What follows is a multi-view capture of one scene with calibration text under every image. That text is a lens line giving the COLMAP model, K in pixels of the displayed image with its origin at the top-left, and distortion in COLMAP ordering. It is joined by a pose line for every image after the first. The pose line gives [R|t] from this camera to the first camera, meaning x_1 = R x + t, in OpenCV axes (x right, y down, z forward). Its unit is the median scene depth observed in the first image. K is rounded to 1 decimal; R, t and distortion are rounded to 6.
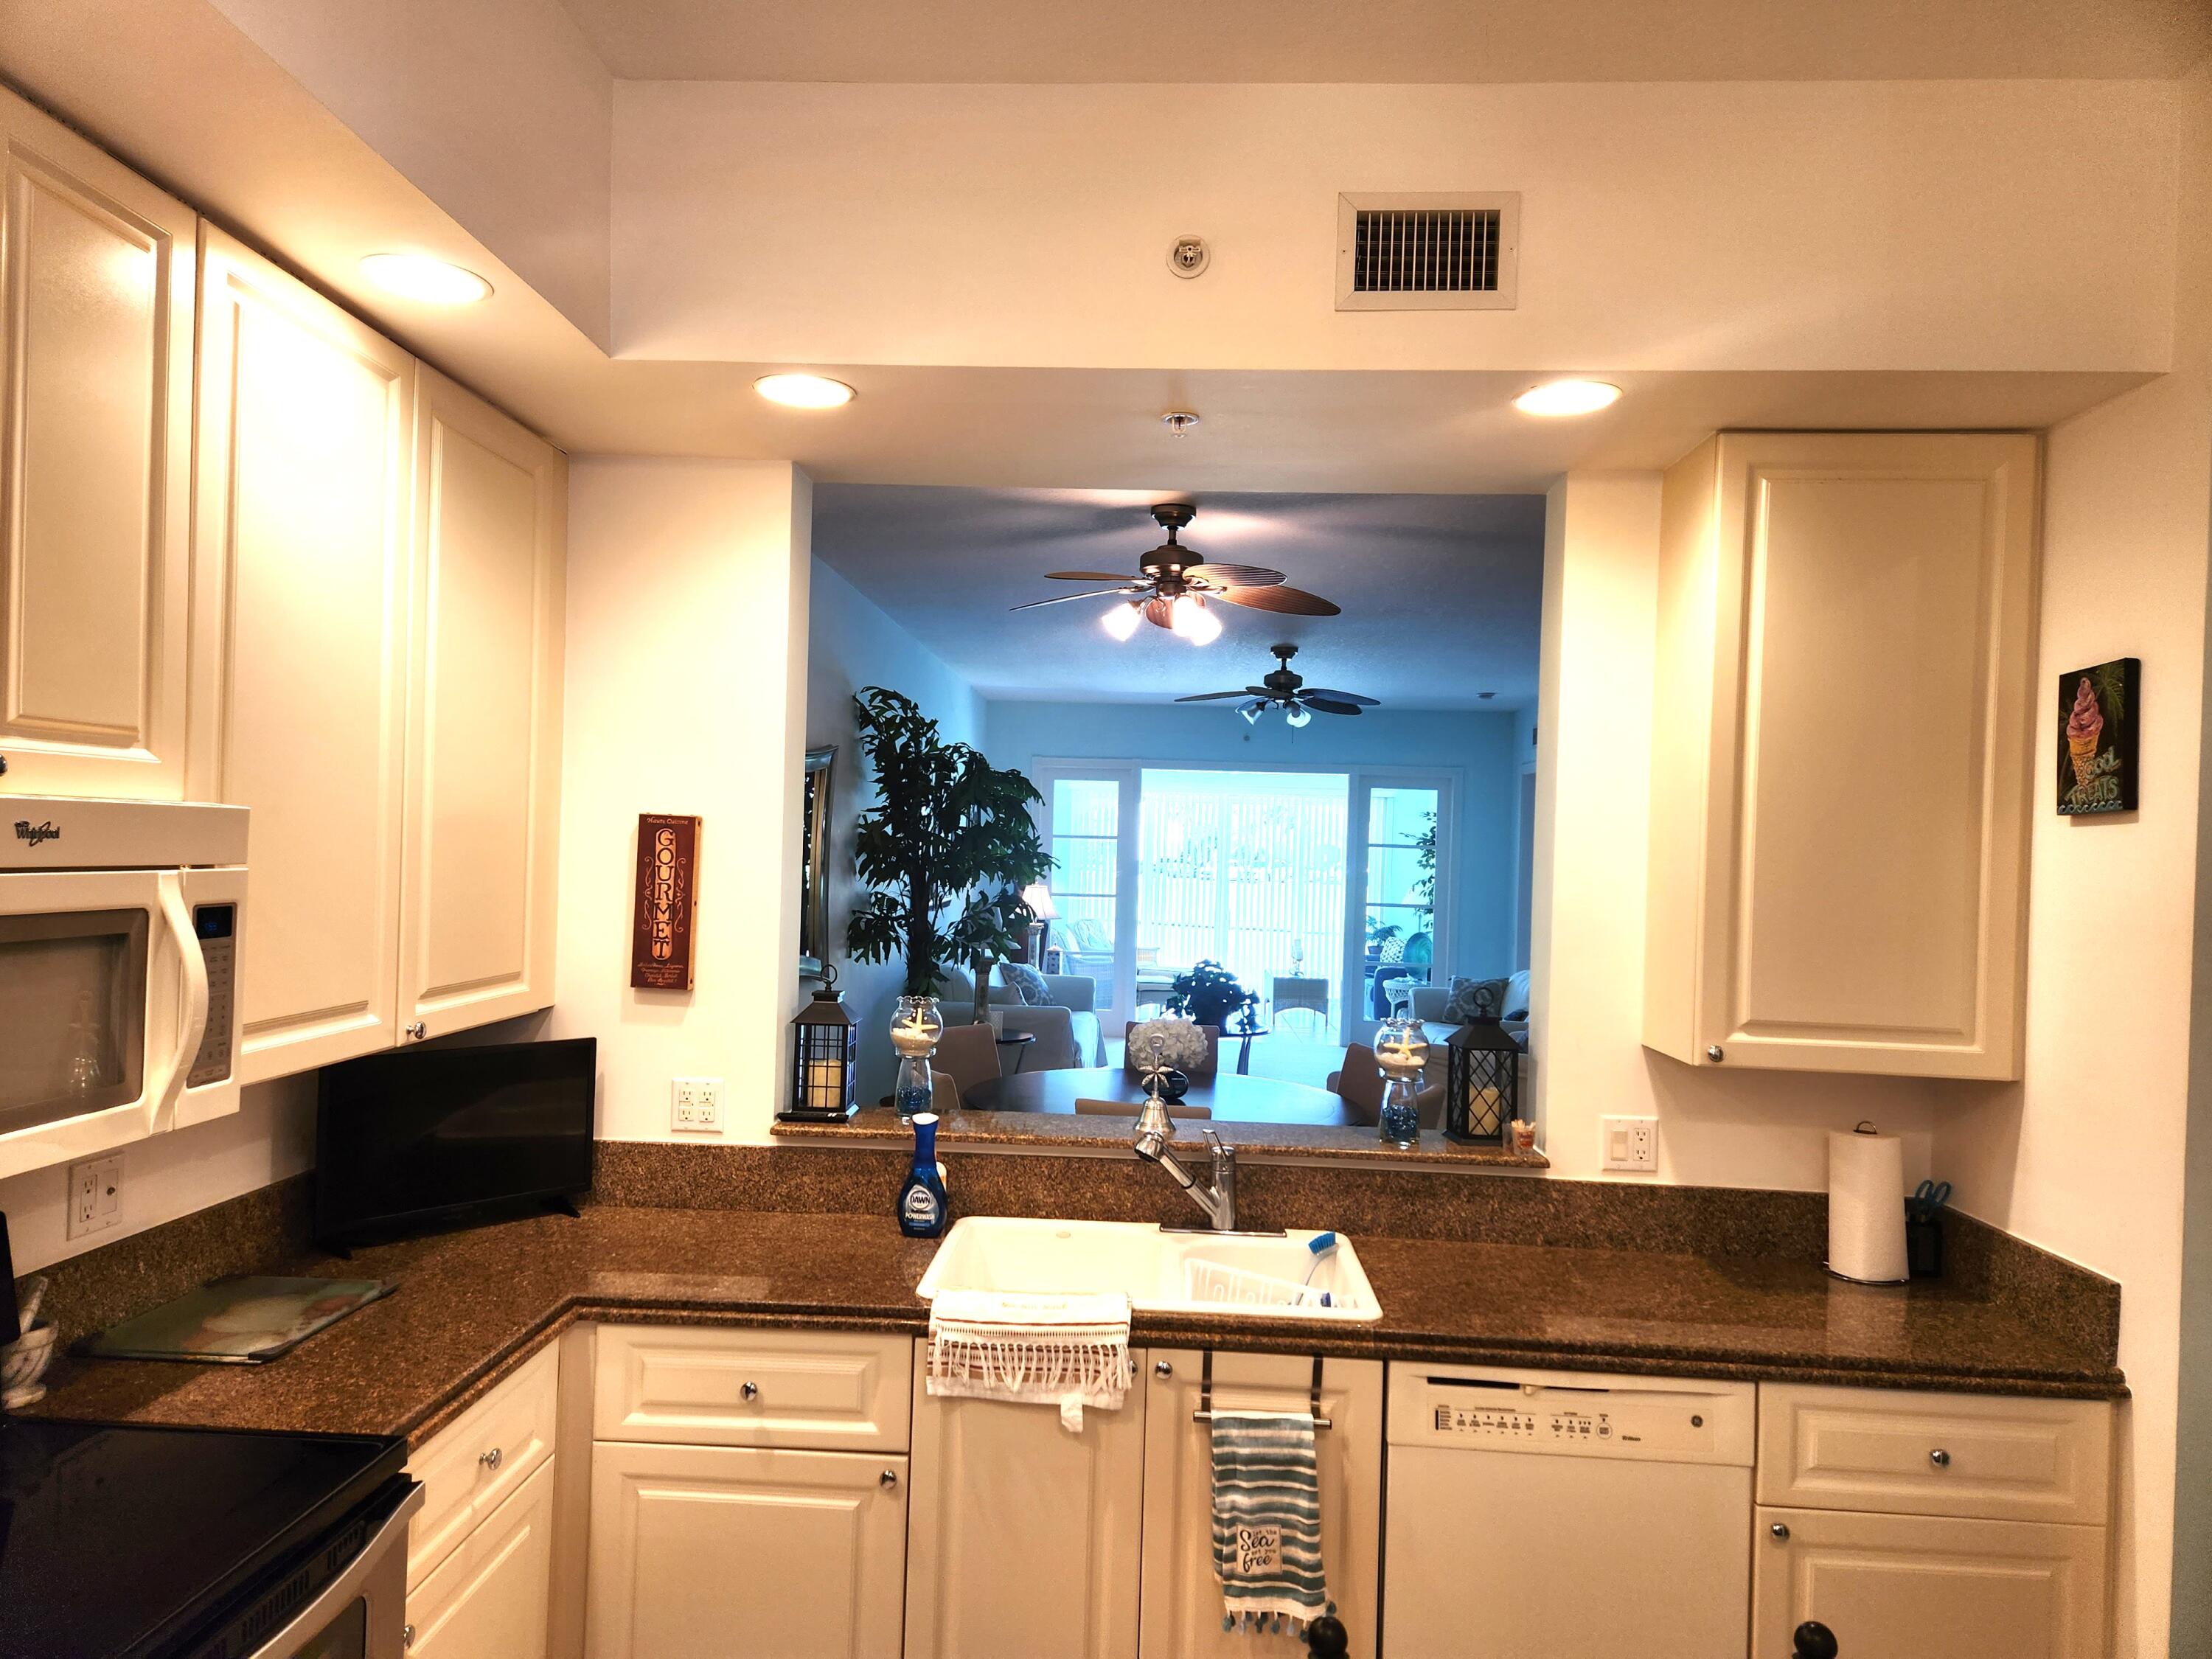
lens RADIAL K [[1448.2, 0, 1096.3], [0, 1448.2, 836.2], [0, 0, 1]] dist [0.076968, -0.061239]
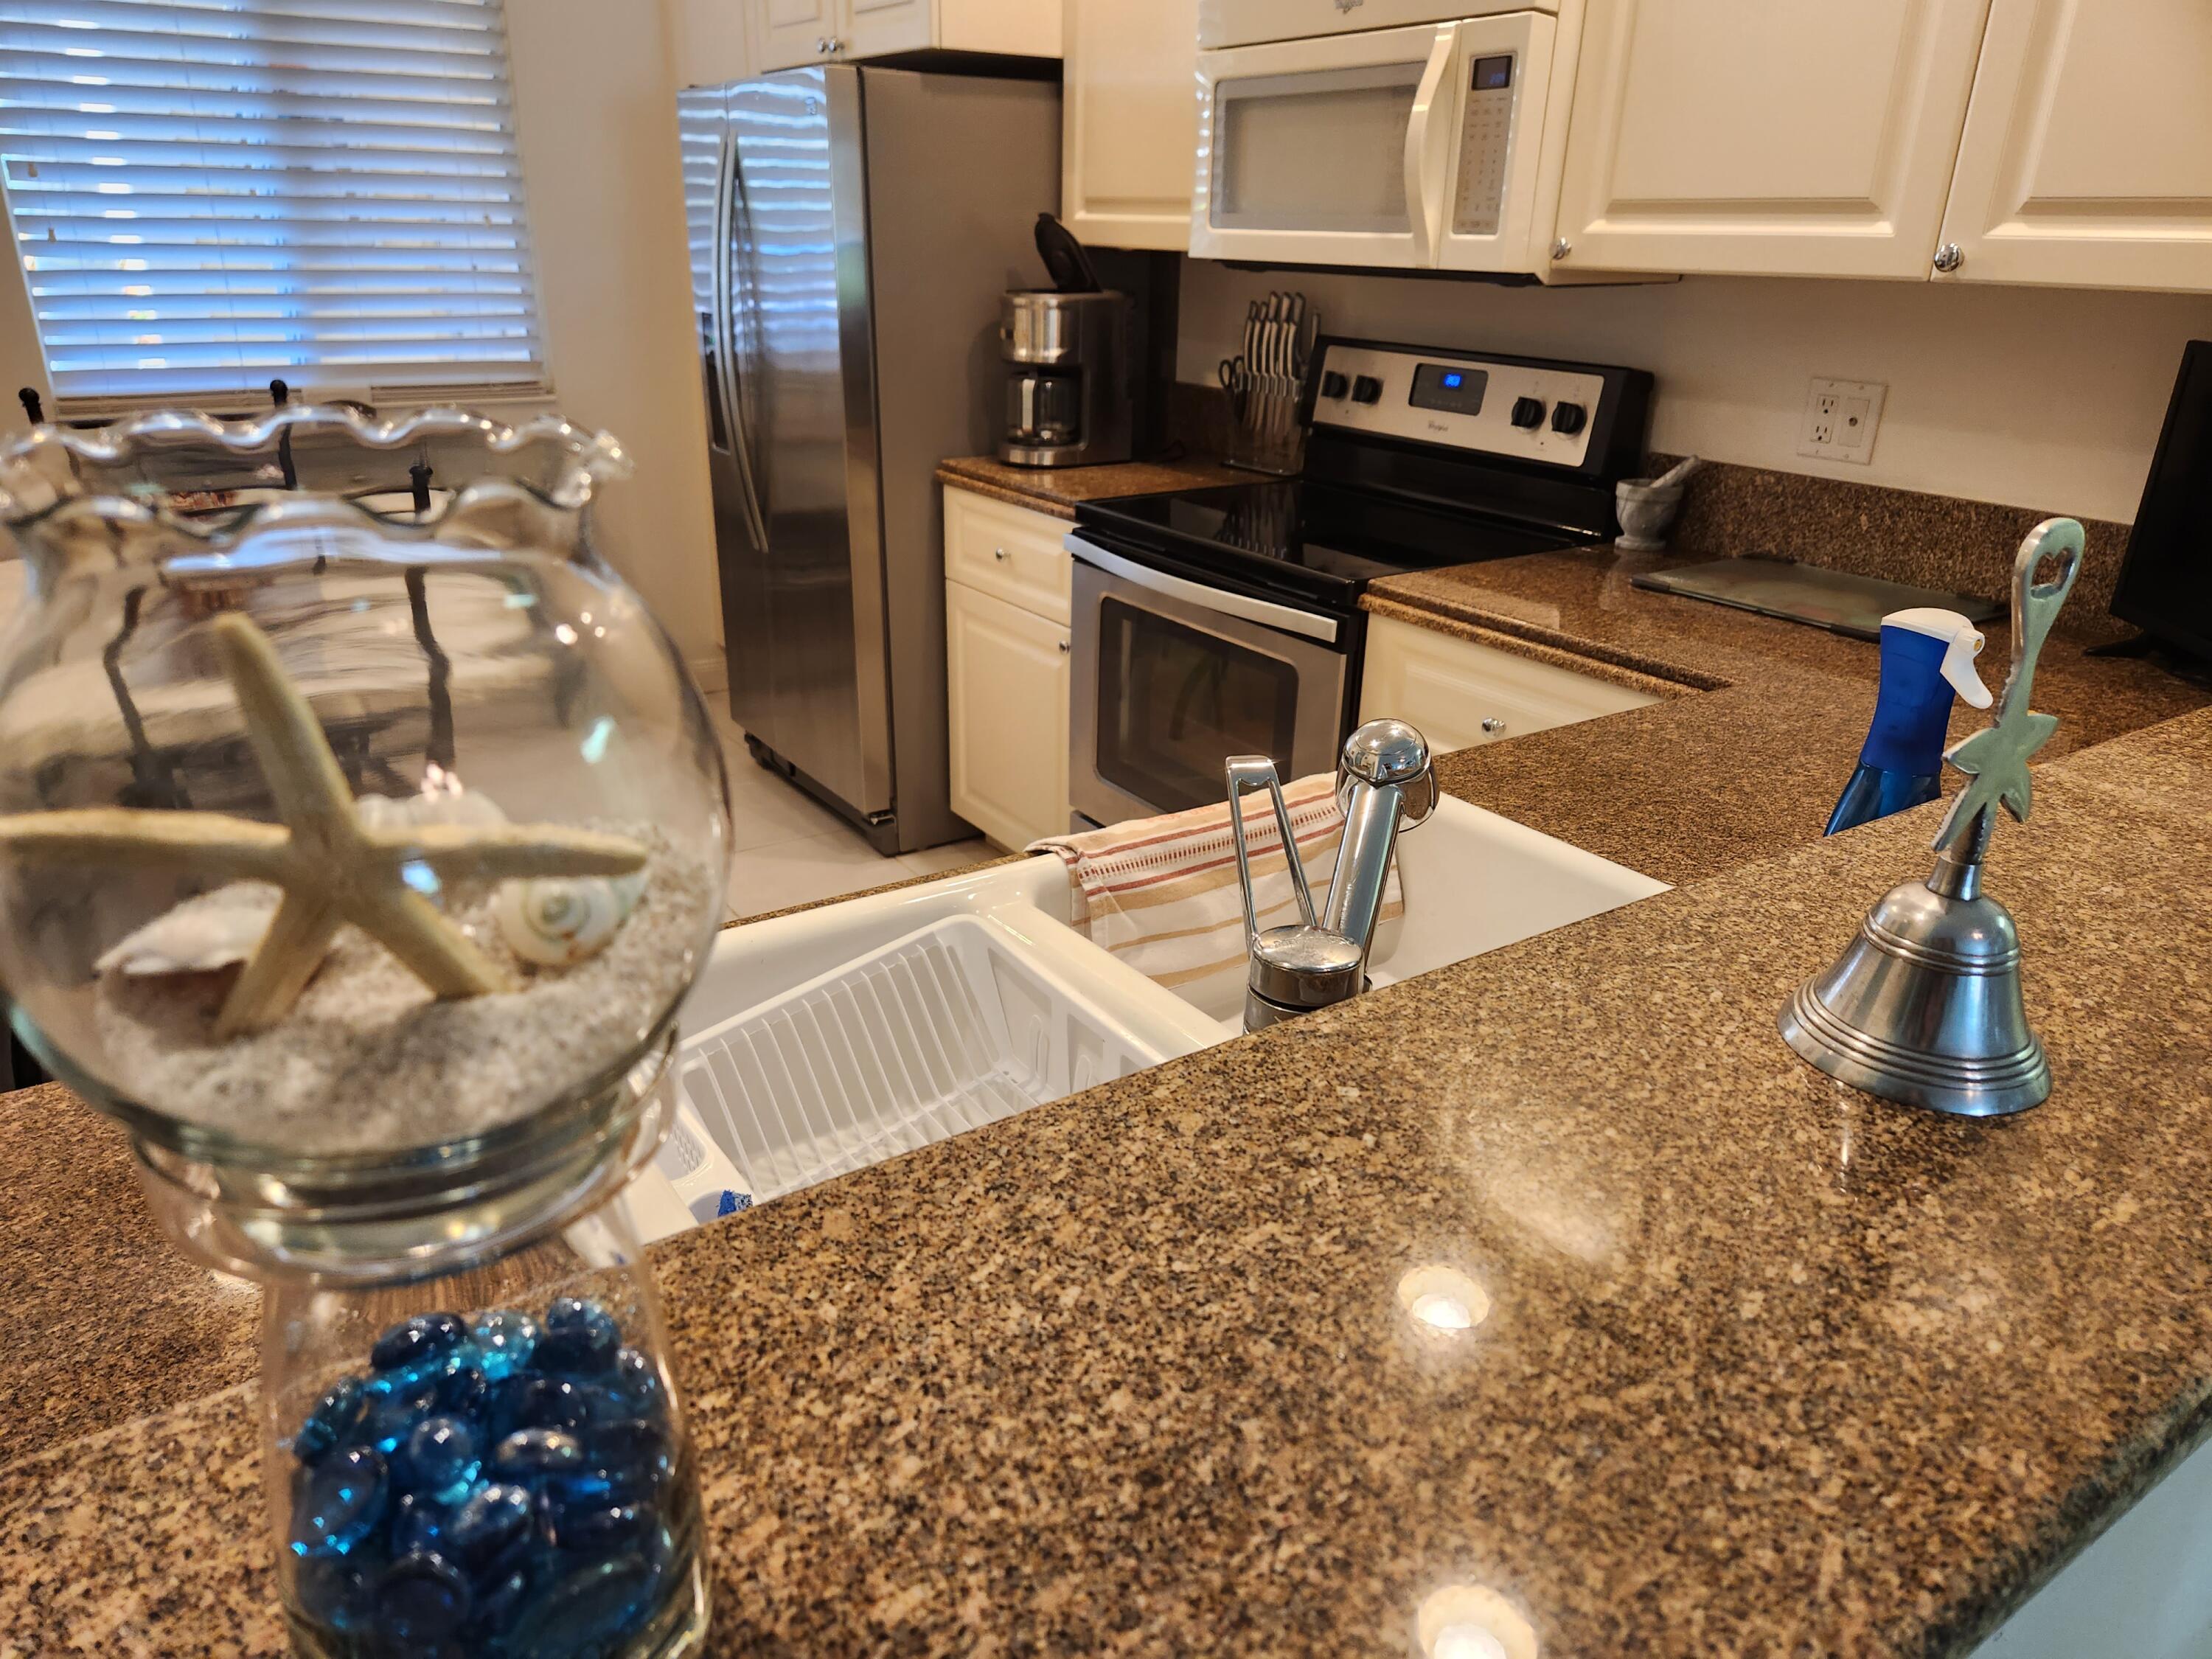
lens RADIAL K [[1448.2, 0, 1096.3], [0, 1448.2, 836.2], [0, 0, 1]] dist [0.076968, -0.061239]
pose [[-0.797494, 0.190517, -0.572456, 0.134438], [-0.039226, 0.930453, 0.364306, 0.072959], [0.602050, 0.312987, -0.734558, 0.665050]]
